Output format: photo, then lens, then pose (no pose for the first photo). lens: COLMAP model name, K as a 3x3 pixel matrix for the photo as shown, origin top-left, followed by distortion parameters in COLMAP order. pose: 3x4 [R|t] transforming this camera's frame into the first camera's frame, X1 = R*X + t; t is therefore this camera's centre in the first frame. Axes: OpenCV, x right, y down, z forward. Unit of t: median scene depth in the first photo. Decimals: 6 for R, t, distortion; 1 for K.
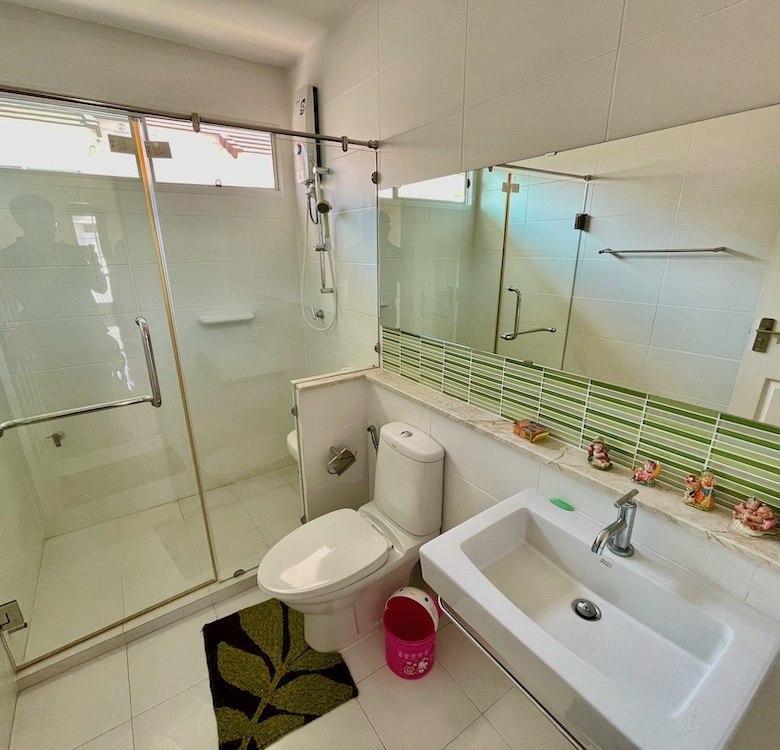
lens RADIAL K [[404.4, 0, 389.2], [0, 404.4, 380.1], [0, 0, 1]] dist [-0.002864, 0.001328]
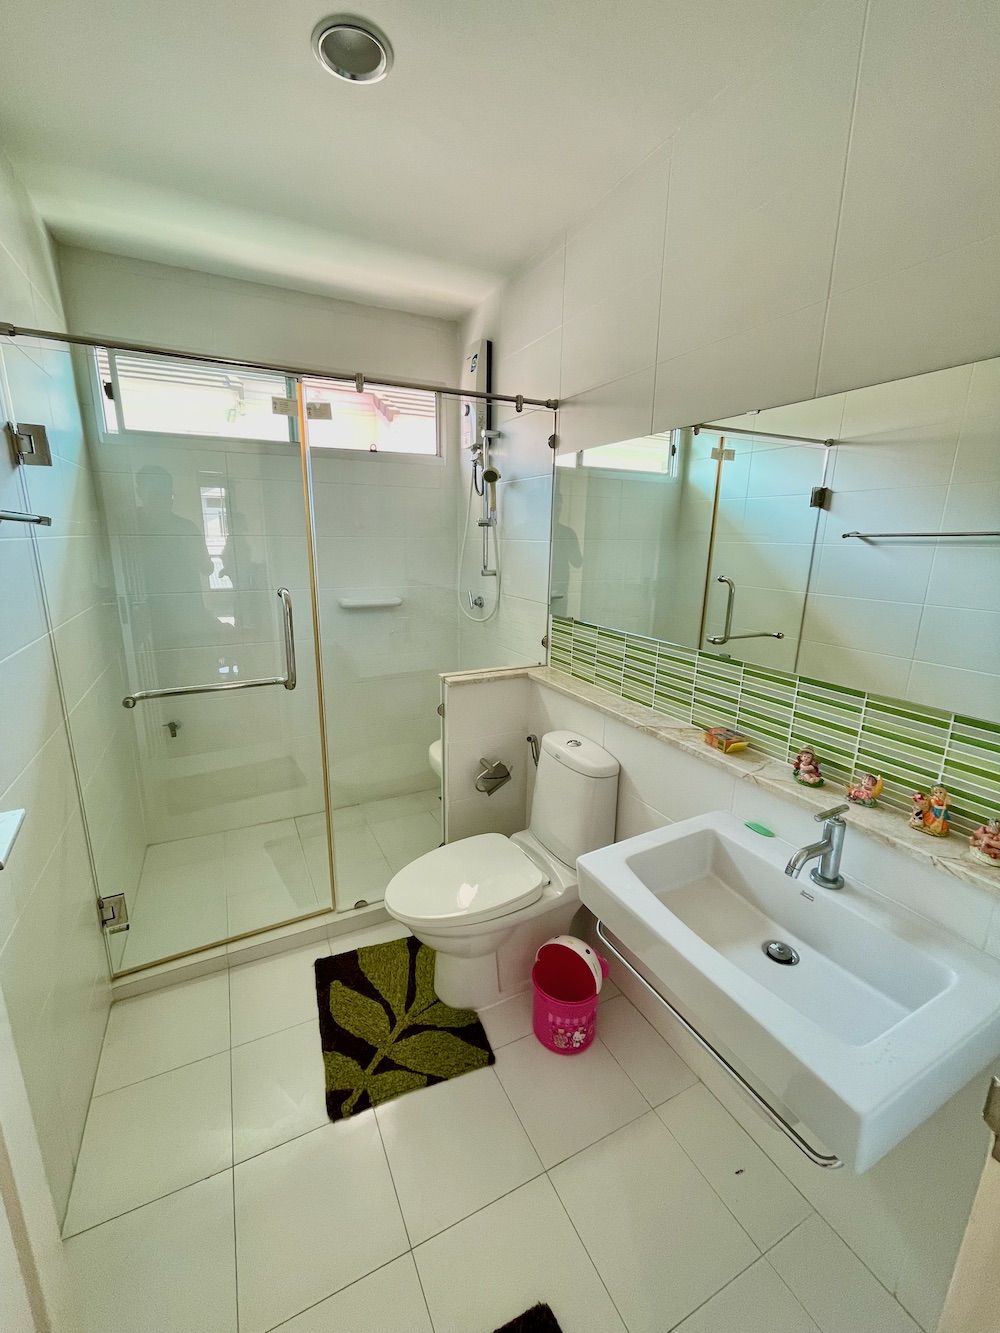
lens RADIAL K [[542.7, 0, 499.7], [0, 542.7, 660.7], [0, 0, 1]] dist [-0.001485, -0.000101]
pose [[0.990819, 0.050541, -0.125392, 0.024750], [-0.061260, 0.994652, -0.083153, 0.070889], [0.120519, 0.090071, 0.988616, -0.119328]]
